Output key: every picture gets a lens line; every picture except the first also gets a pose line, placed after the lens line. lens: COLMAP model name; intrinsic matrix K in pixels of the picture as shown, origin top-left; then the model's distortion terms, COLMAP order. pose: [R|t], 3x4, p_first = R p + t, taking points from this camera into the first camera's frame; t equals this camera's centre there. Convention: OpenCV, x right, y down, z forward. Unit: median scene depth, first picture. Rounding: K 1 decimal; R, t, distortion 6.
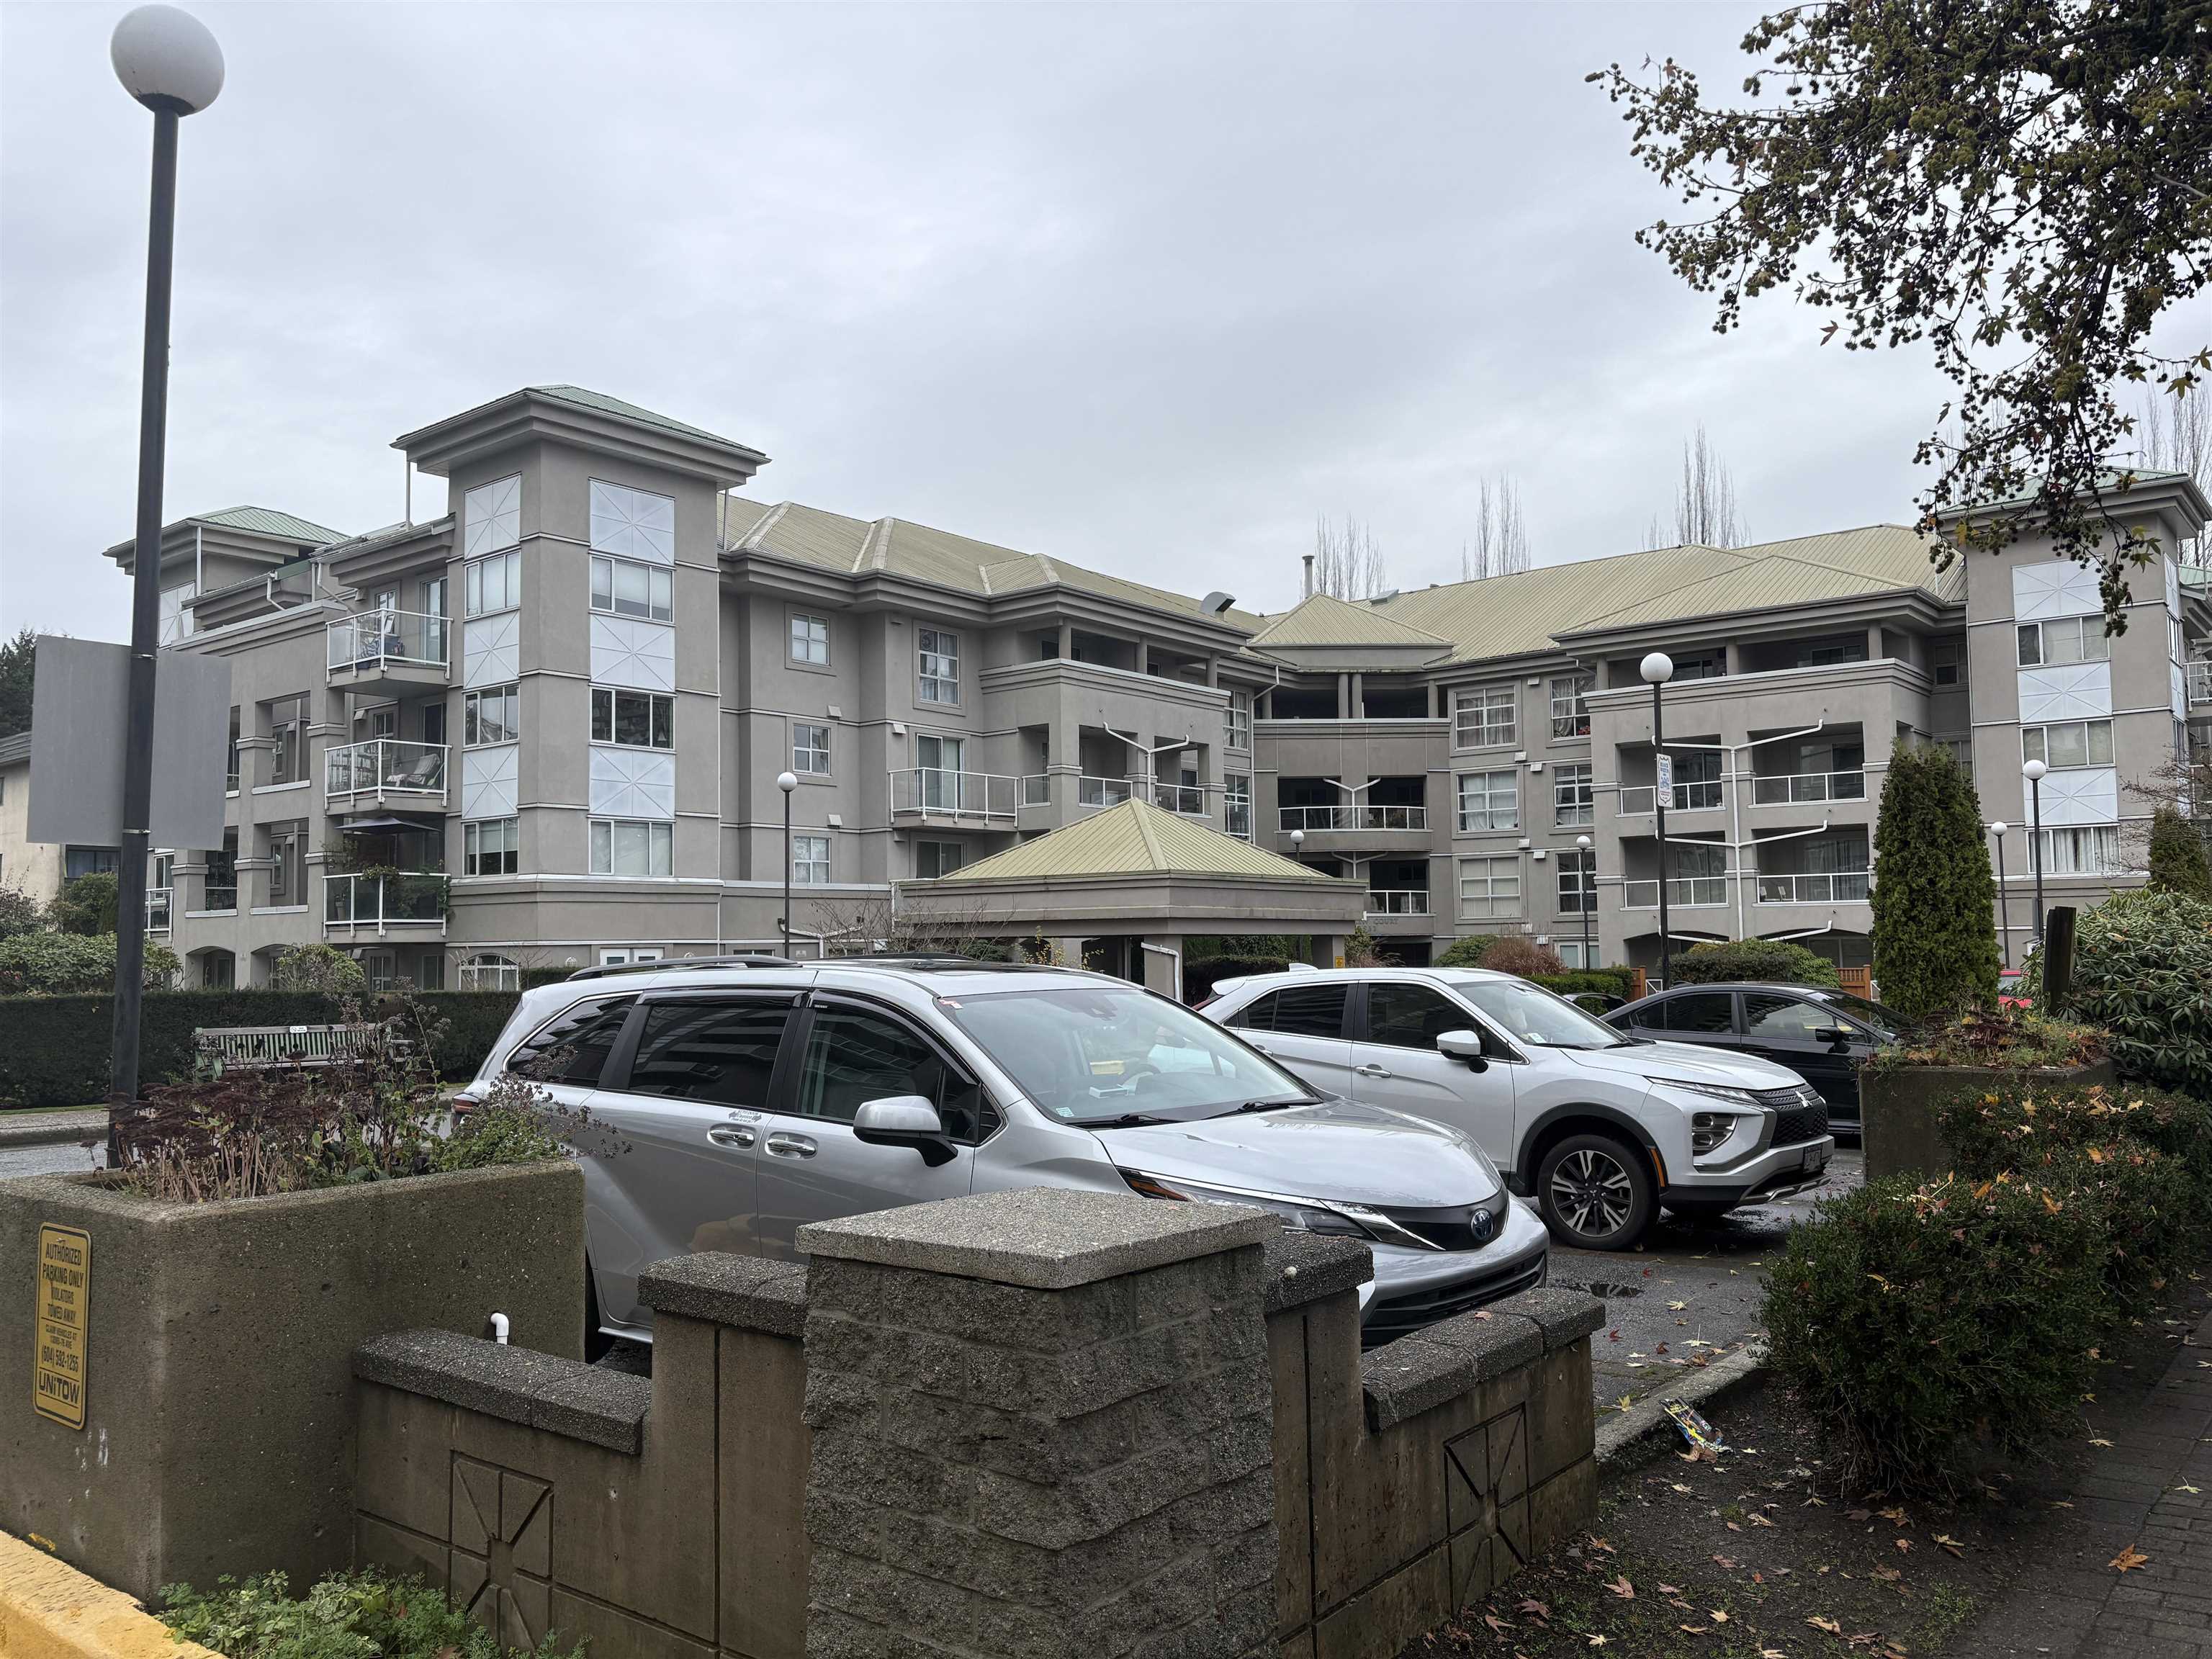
lens RADIAL K [[1652.9, 0, 1093.1], [0, 1652.9, 834.0], [0, 0, 1]] dist [0.073901, -0.083321]
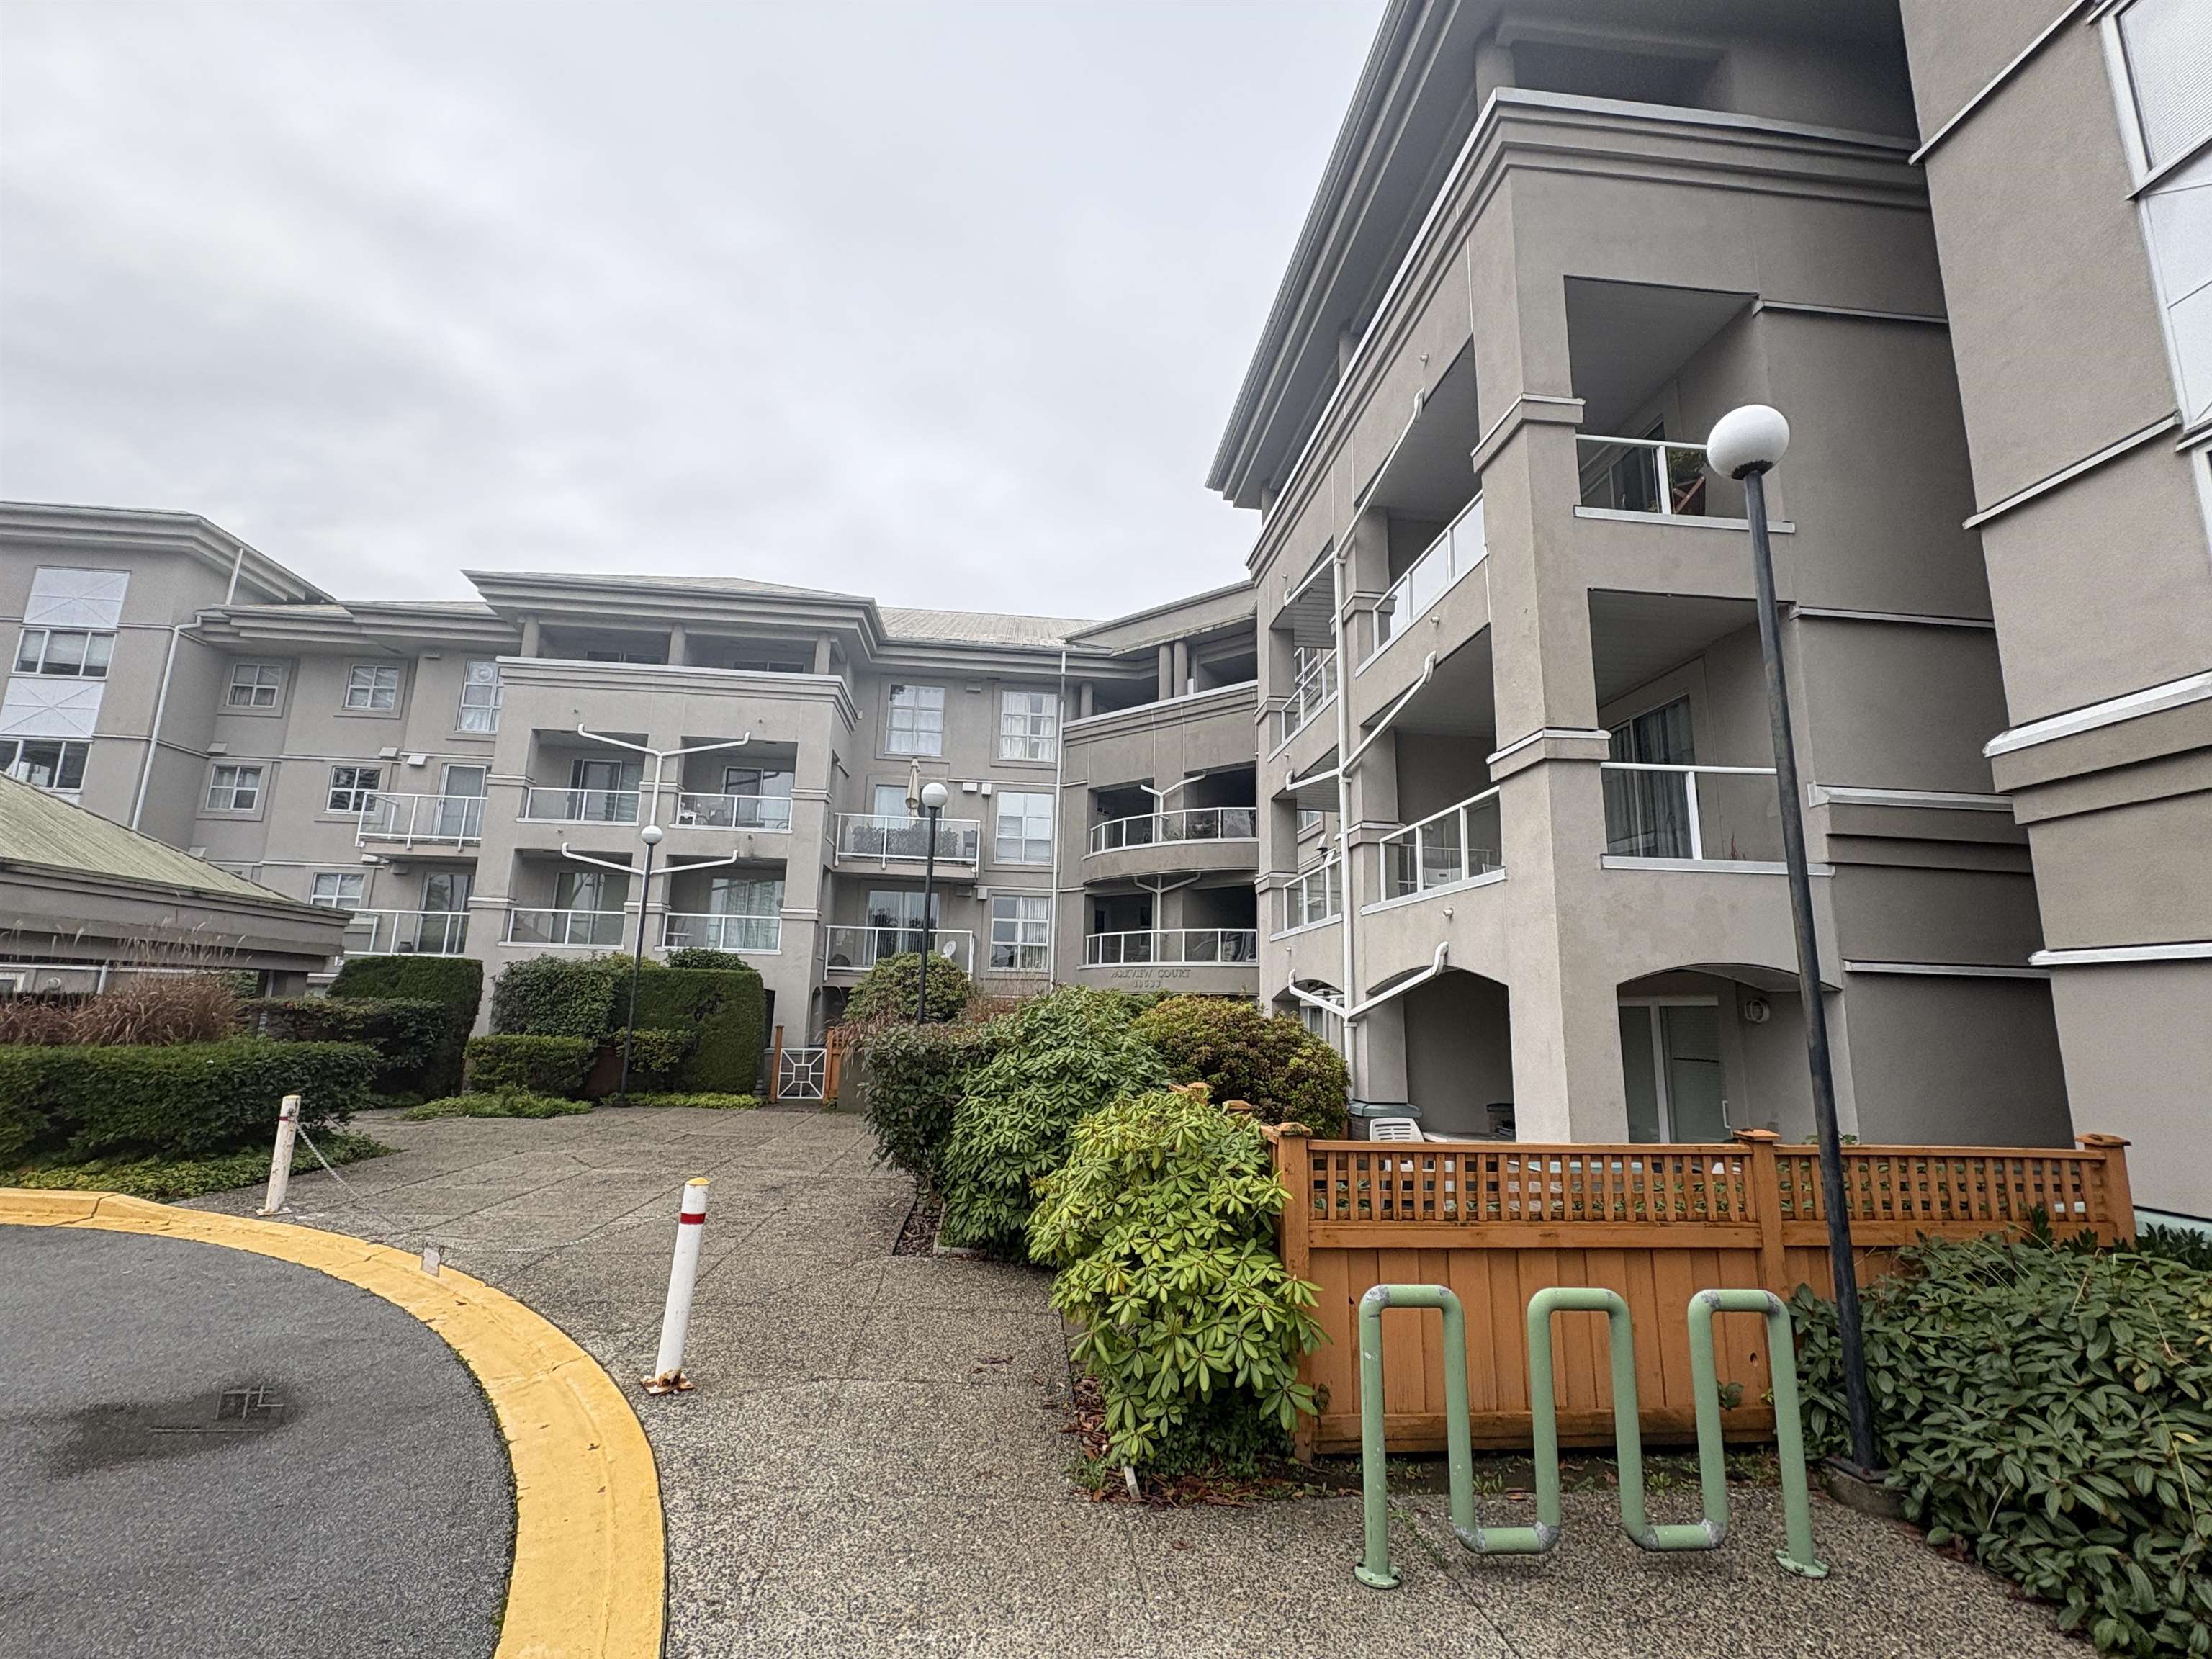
lens RADIAL K [[965.5, 0, 1104.3], [0, 965.5, 828.5], [0, 0, 1]] dist [0.001963, -0.000188]
pose [[0.702626, -0.104069, -0.703908, 0.757163], [0.016022, 0.991310, -0.130567, 0.077324], [0.711379, 0.080462, 0.698187, 1.172396]]
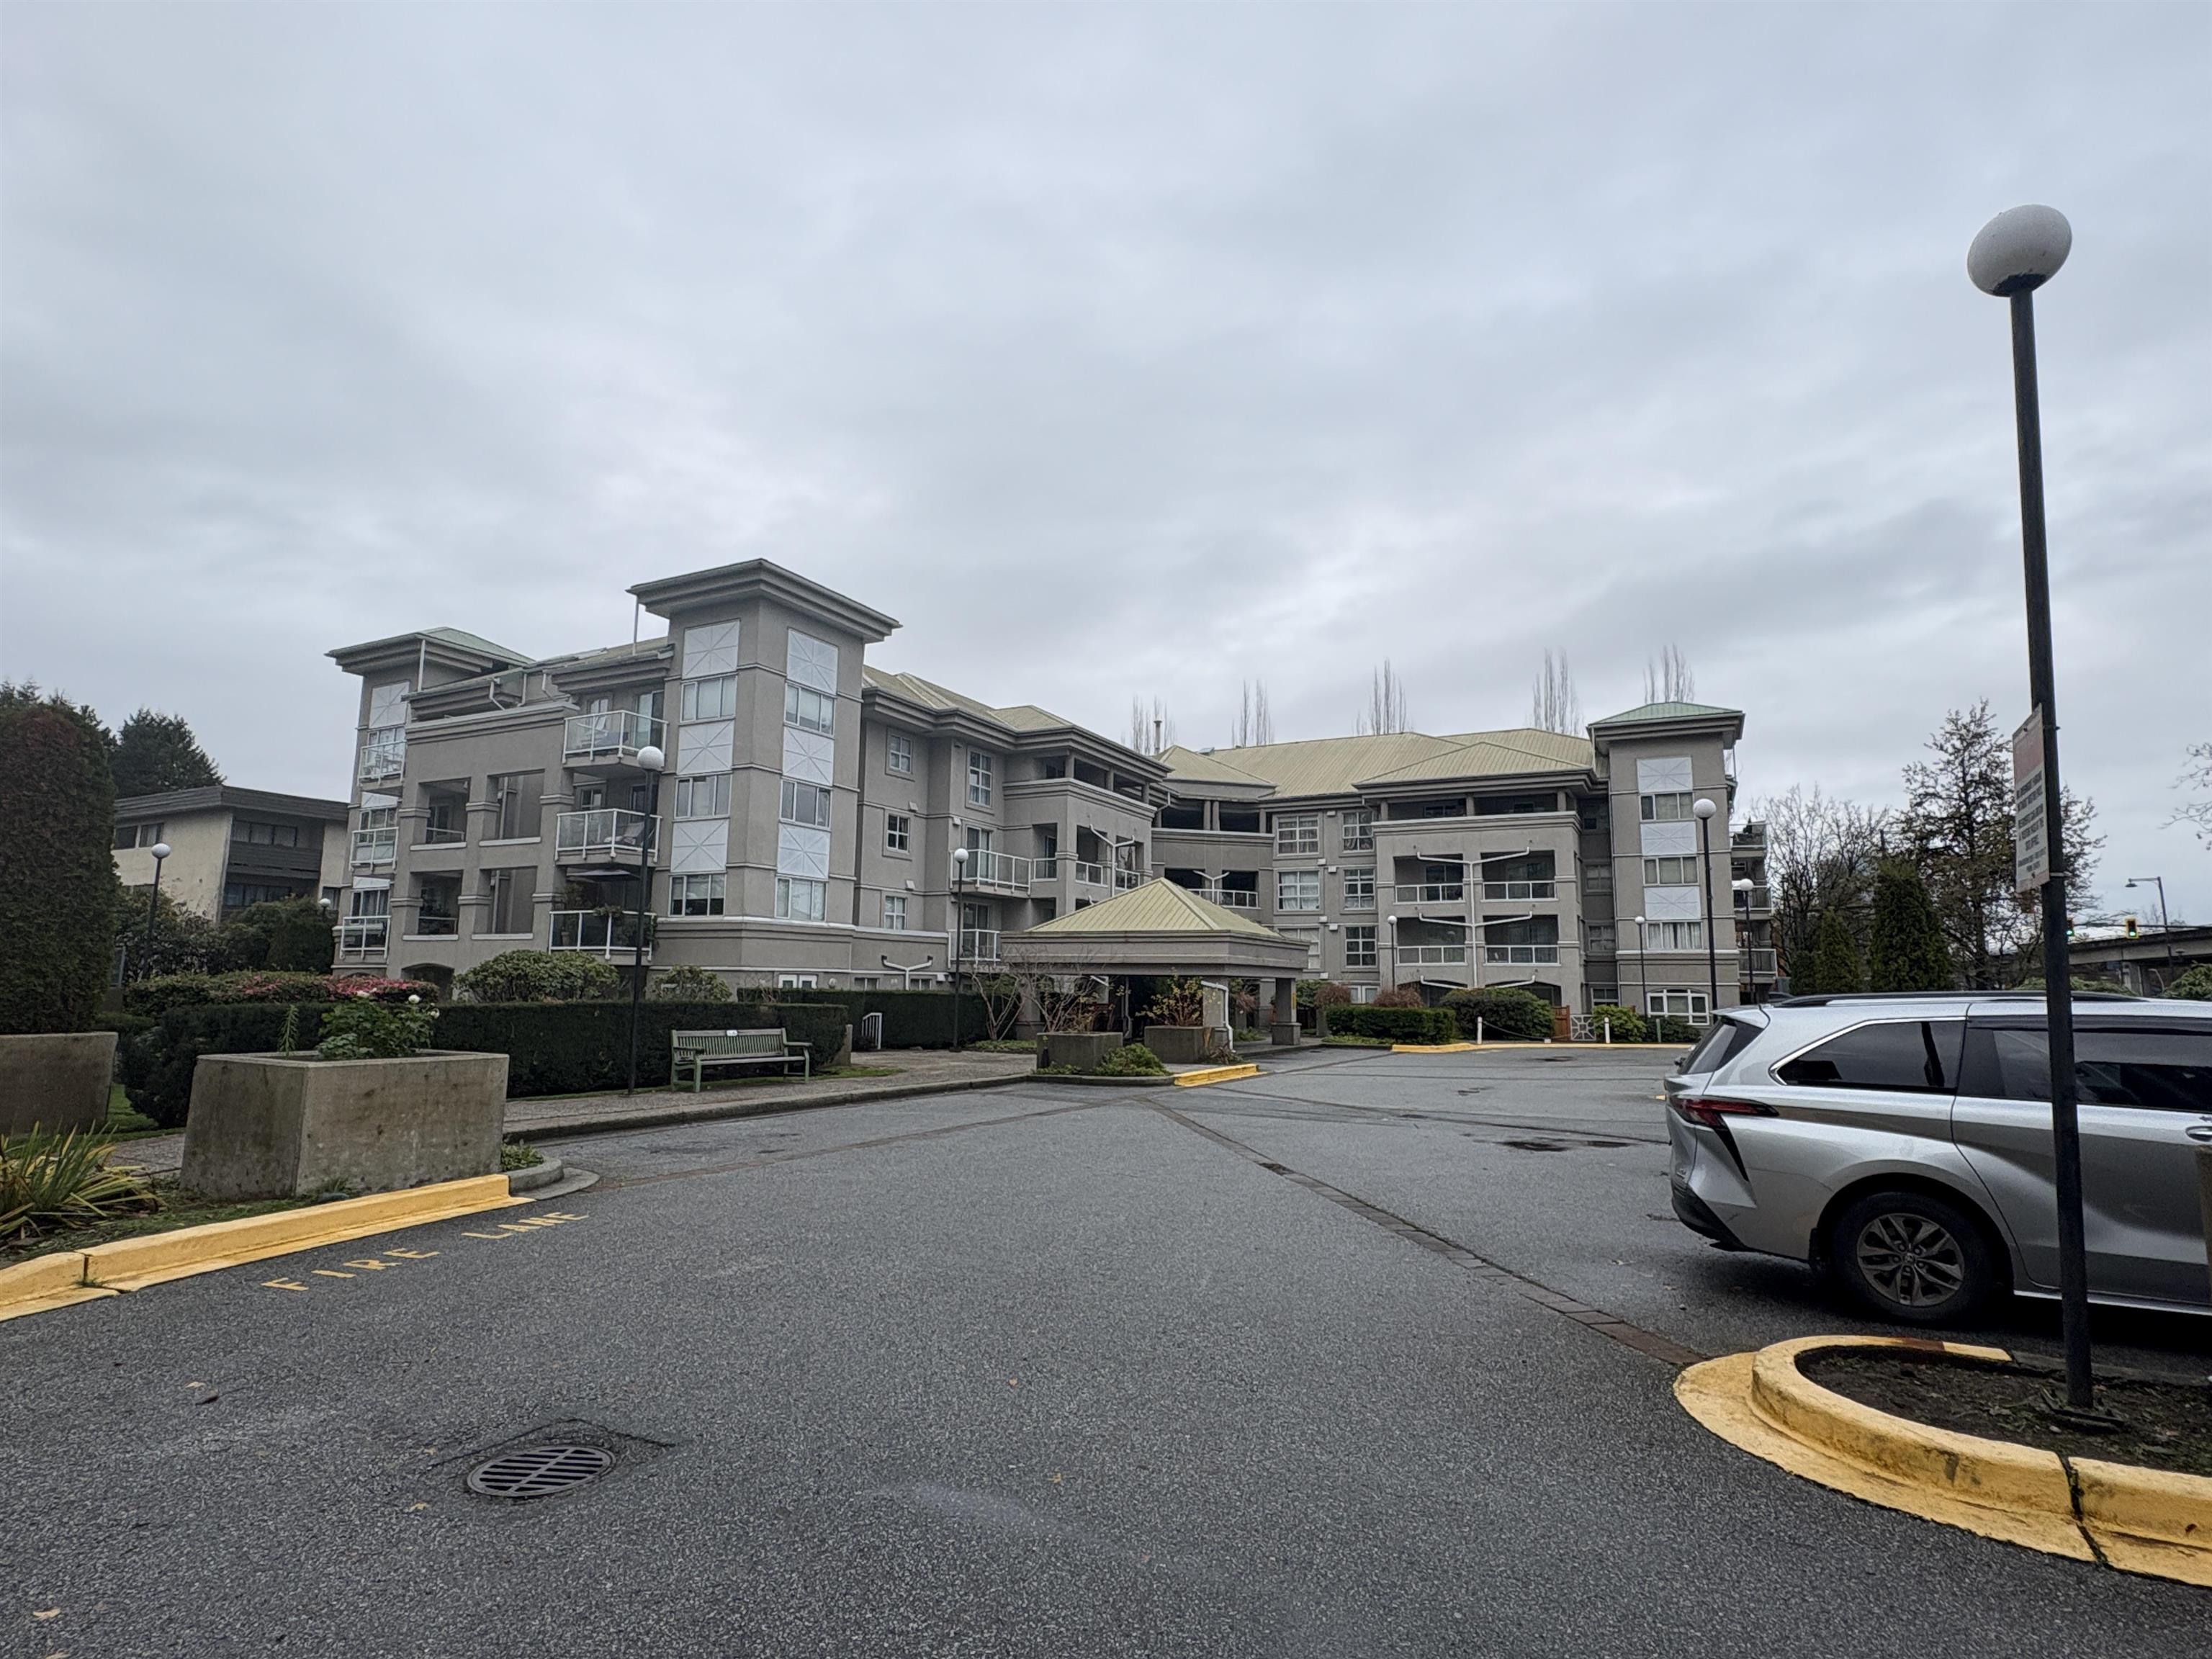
lens RADIAL K [[1121.7, 0, 1106.0], [0, 1121.7, 829.5], [0, 0, 1]] dist [0.001521, 0.000025]
pose [[0.978290, 0.052039, 0.200601, -0.240454], [-0.038343, 0.996699, -0.071565, 0.008109], [-0.203663, 0.062320, 0.977056, 0.062833]]
